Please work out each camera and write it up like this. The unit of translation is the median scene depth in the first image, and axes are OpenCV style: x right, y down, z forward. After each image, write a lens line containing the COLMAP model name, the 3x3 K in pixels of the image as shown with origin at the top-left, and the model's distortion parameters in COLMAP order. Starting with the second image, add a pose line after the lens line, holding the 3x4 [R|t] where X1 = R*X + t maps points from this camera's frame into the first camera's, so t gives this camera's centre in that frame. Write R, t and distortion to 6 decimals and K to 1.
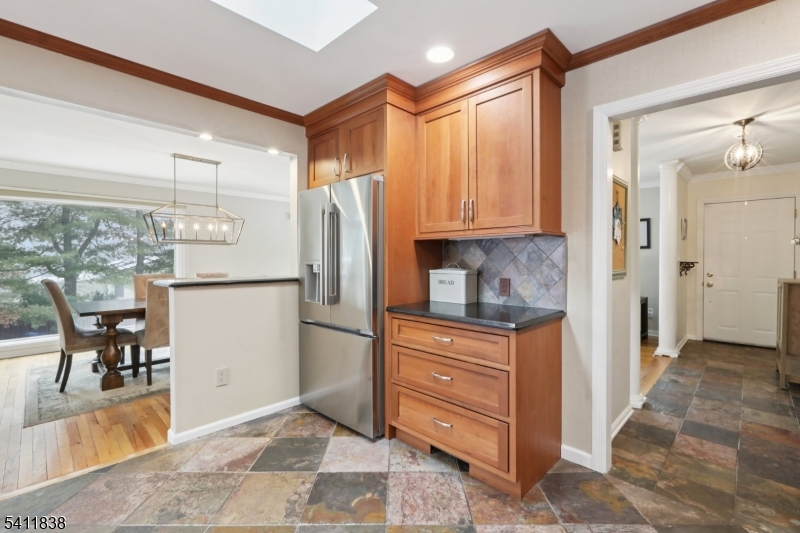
lens RADIAL K [[358.6, 0, 402.1], [0, 358.6, 260.3], [0, 0, 1]] dist [0.000226, 0.000212]
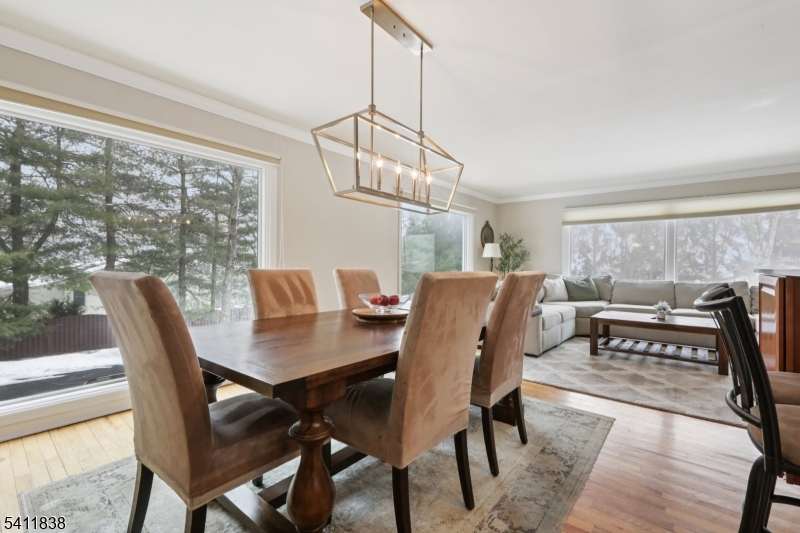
lens RADIAL K [[354.4, 0, 402.4], [0, 354.4, 265.5], [0, 0, 1]] dist [-0.001436, -0.000049]
pose [[0.995751, 0.007614, 0.091767, -0.123277], [-0.007189, 0.999962, -0.004965, 0.006902], [-0.091802, 0.004284, 0.995768, 0.109056]]
